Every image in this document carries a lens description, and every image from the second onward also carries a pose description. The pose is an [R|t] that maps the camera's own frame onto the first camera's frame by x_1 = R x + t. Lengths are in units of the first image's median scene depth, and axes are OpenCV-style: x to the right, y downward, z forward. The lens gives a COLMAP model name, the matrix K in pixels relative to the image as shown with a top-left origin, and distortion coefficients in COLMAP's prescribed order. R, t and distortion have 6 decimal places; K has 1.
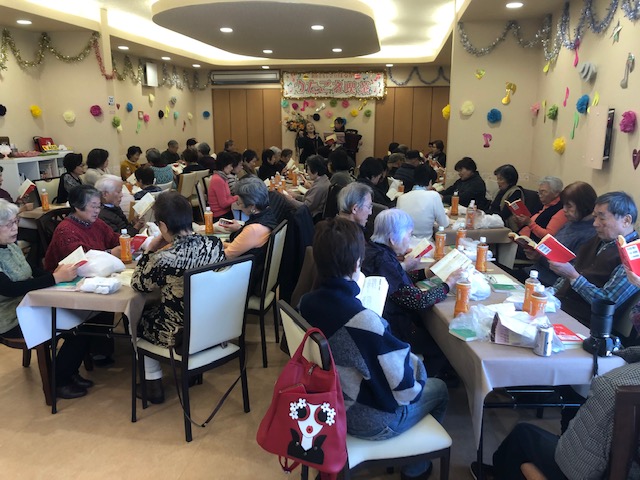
lens RADIAL K [[524.9, 0, 315.9], [0, 524.9, 242.6], [0, 0, 1]] dist [-0.003121, 0.003973]
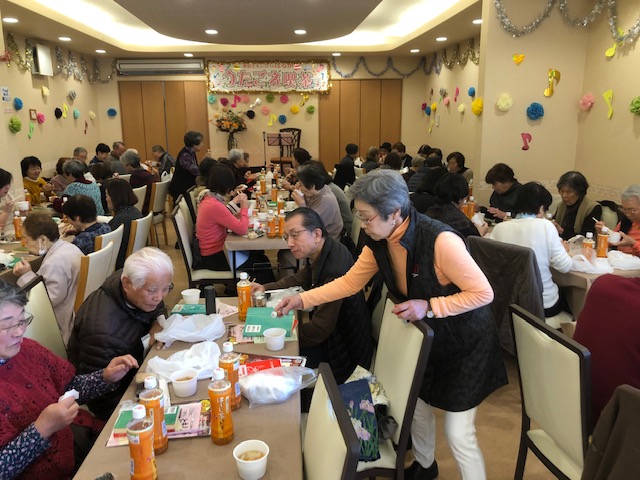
lens RADIAL K [[524.9, 0, 325.1], [0, 524.9, 238.6], [0, 0, 1]] dist [-0.003121, 0.003973]
pose [[0.973613, -0.062547, 0.219468, -0.083756], [0.062628, 0.998015, 0.006597, -0.036989], [-0.219445, 0.007322, 0.975597, 0.148080]]
